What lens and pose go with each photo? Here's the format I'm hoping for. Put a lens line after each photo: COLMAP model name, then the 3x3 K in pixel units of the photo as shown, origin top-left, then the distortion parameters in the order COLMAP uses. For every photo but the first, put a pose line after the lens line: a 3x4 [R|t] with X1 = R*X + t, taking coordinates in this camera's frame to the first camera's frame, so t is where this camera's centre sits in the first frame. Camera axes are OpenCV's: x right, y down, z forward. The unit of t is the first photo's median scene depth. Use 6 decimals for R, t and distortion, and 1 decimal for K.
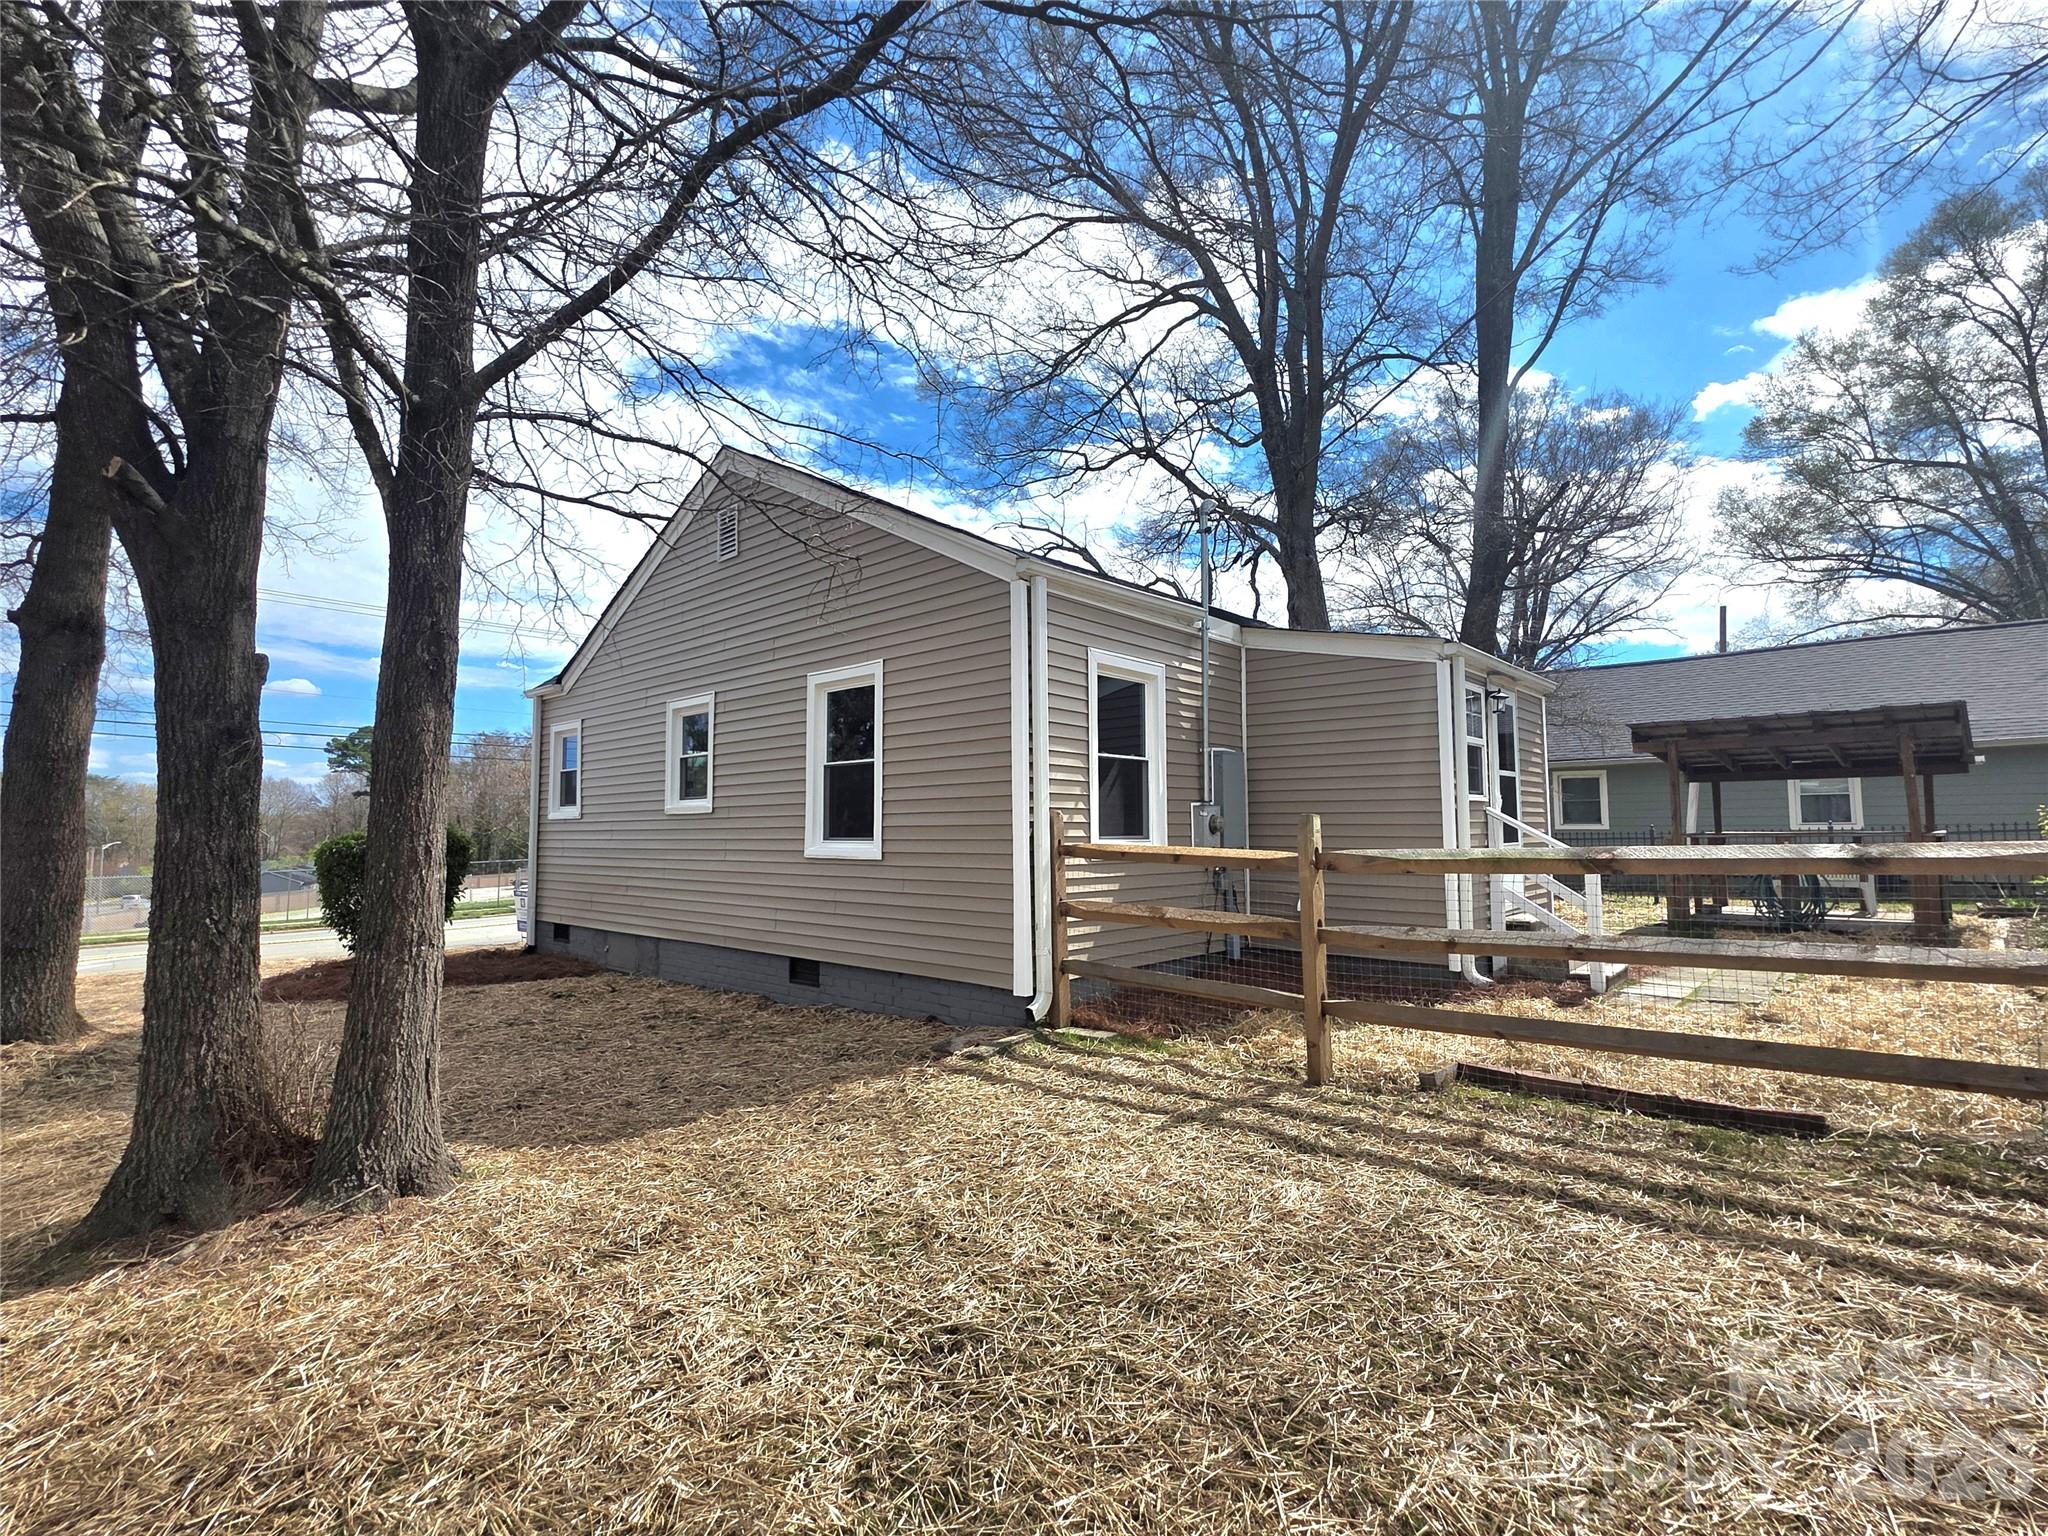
lens RADIAL K [[934.8, 0, 1021.4], [0, 934.8, 759.5], [0, 0, 1]] dist [0.000960, -0.000286]
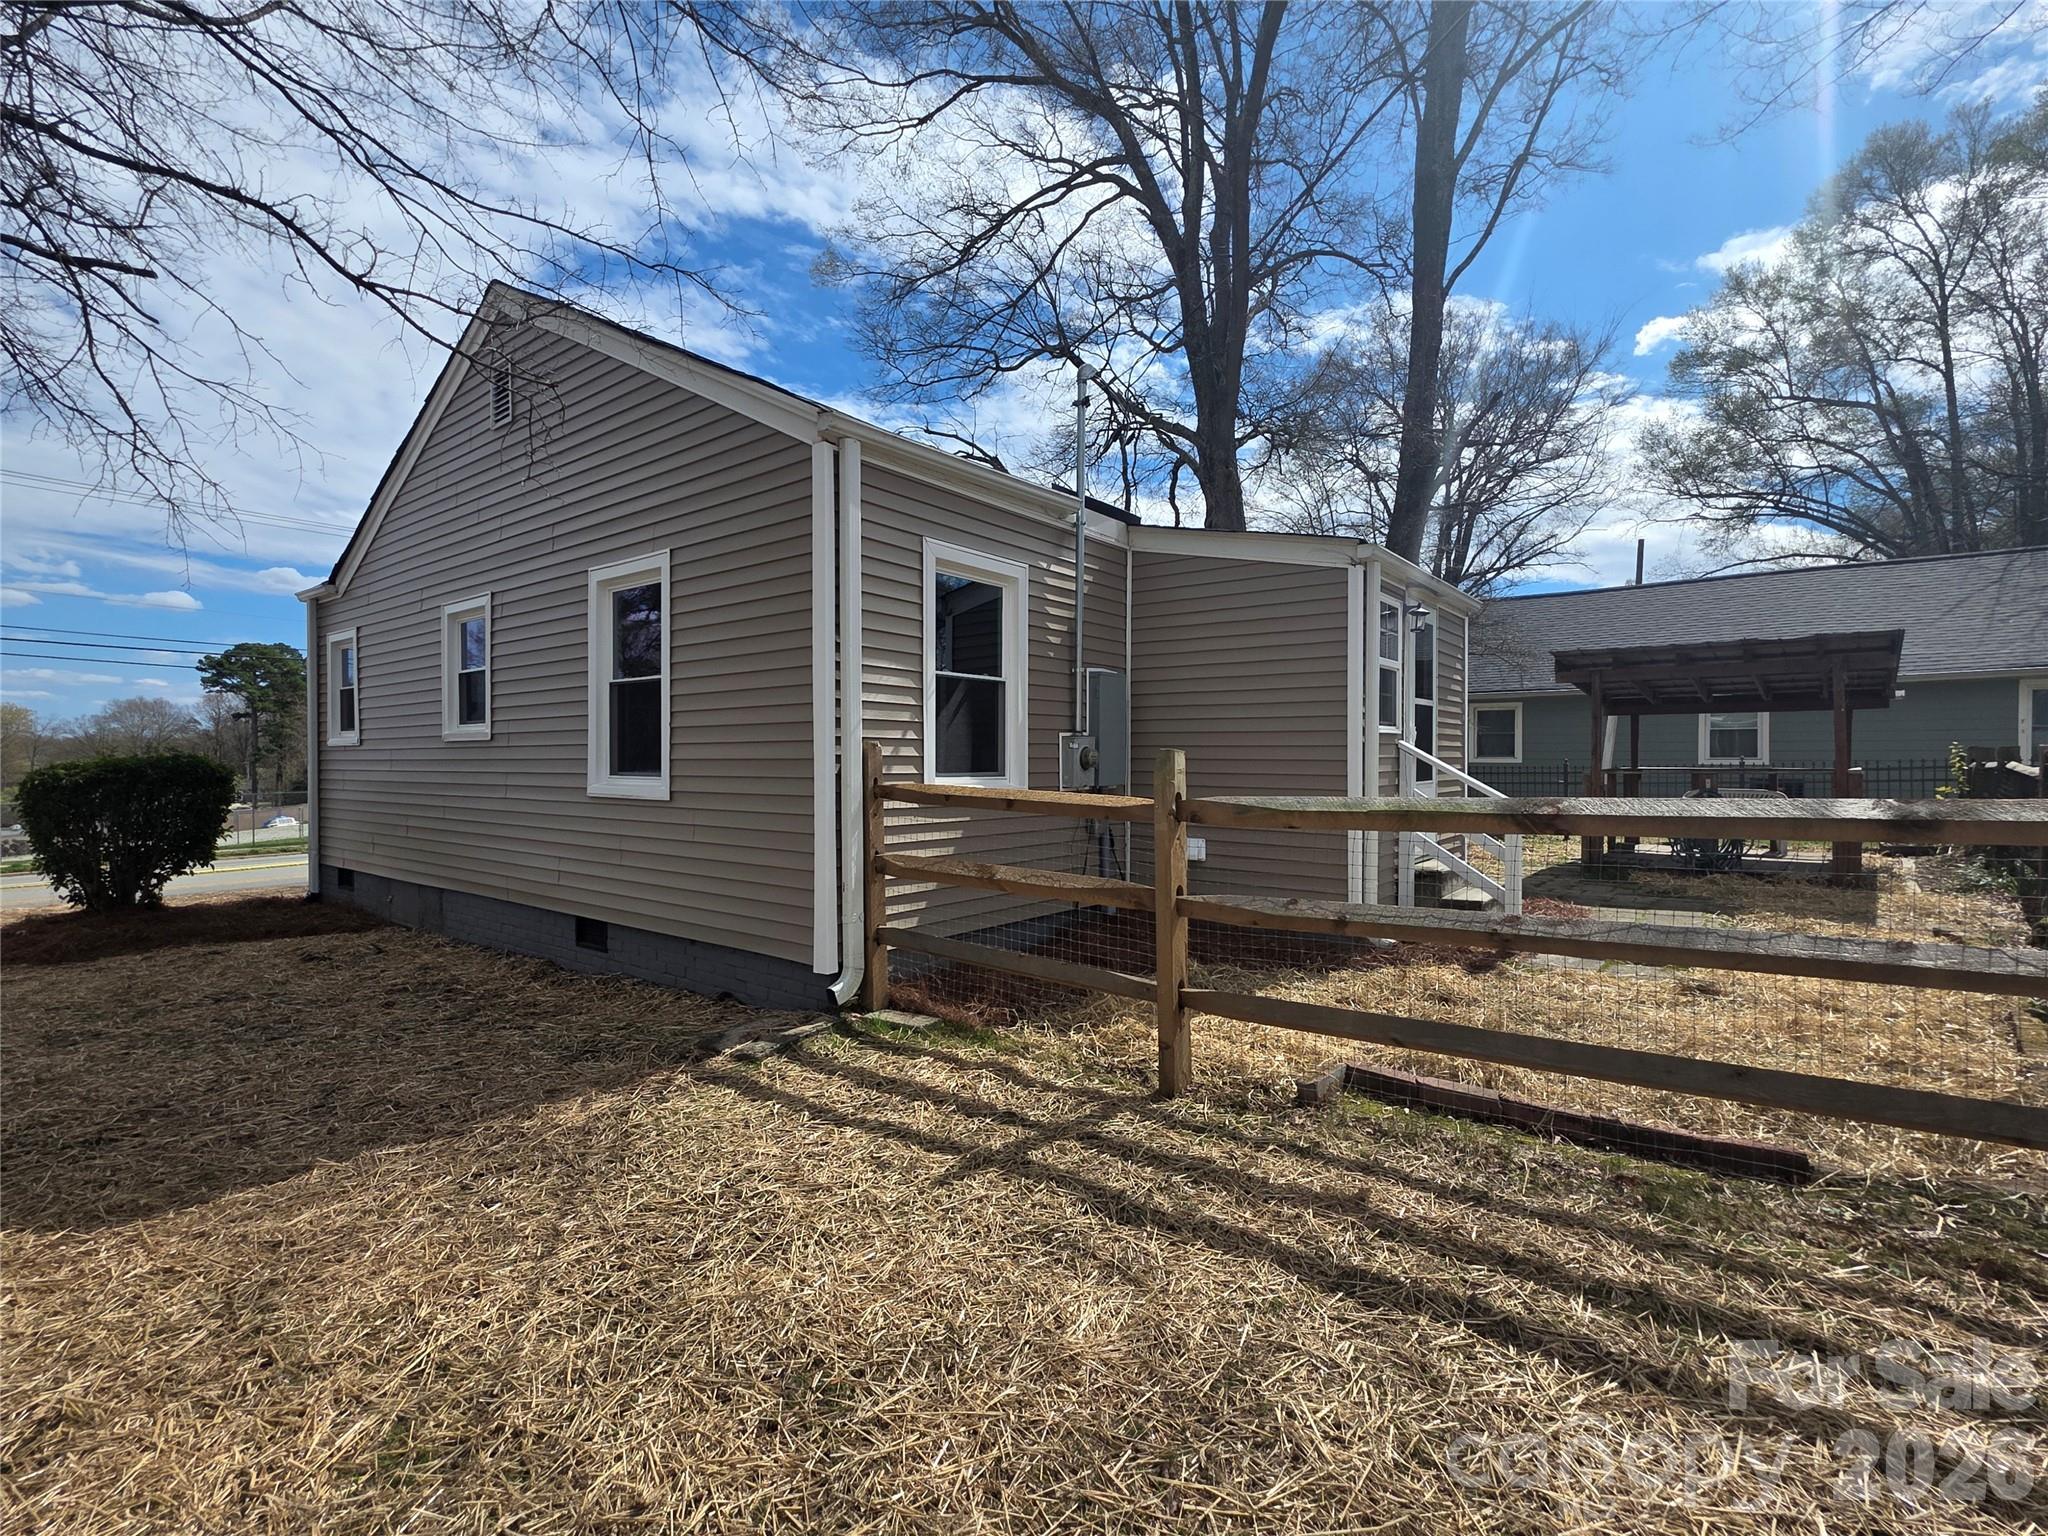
lens RADIAL K [[934.8, 0, 1021.4], [0, 934.8, 759.5], [0, 0, 1]] dist [0.000960, -0.000286]
pose [[0.997307, 0.005812, 0.073103, 0.085649], [-0.011380, 0.997044, 0.075982, 0.006652], [-0.072446, -0.076609, 0.994426, 0.162963]]
